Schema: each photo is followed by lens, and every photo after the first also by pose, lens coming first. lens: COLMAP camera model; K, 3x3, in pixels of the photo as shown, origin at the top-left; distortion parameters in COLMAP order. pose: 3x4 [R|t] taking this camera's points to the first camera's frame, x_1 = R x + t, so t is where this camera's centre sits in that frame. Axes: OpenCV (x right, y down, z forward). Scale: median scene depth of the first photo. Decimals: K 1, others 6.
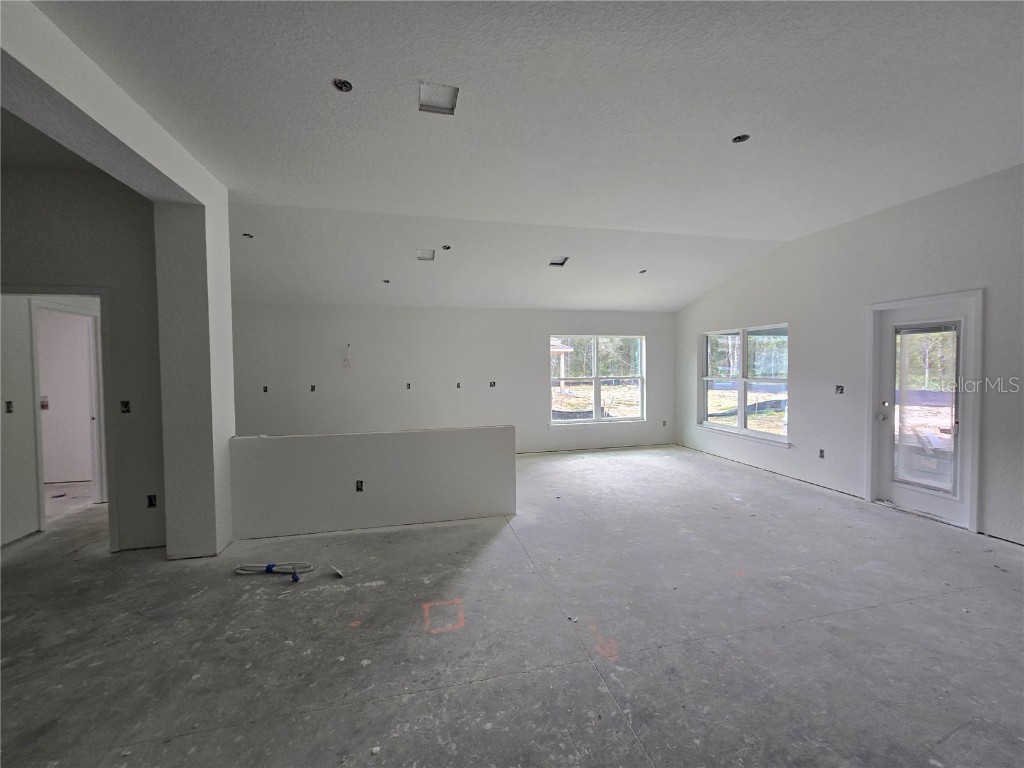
lens RADIAL K [[431.0, 0, 508.2], [0, 431.0, 377.9], [0, 0, 1]] dist [-0.000866, 0.000054]
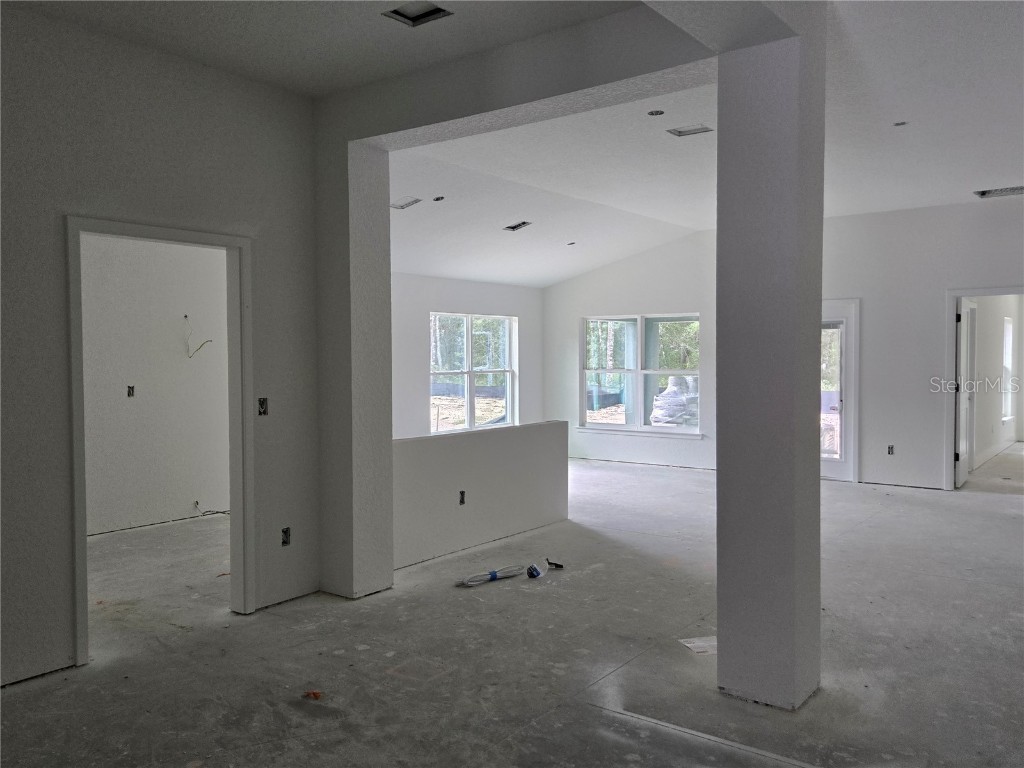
lens RADIAL K [[856.0, 0, 513.1], [0, 856.0, 392.0], [0, 0, 1]] dist [0.057902, -0.000957]
pose [[0.762462, -0.020619, 0.646705, -1.409969], [0.013323, 0.999781, 0.016169, 0.023958], [-0.646896, -0.003712, 0.762569, -0.335680]]
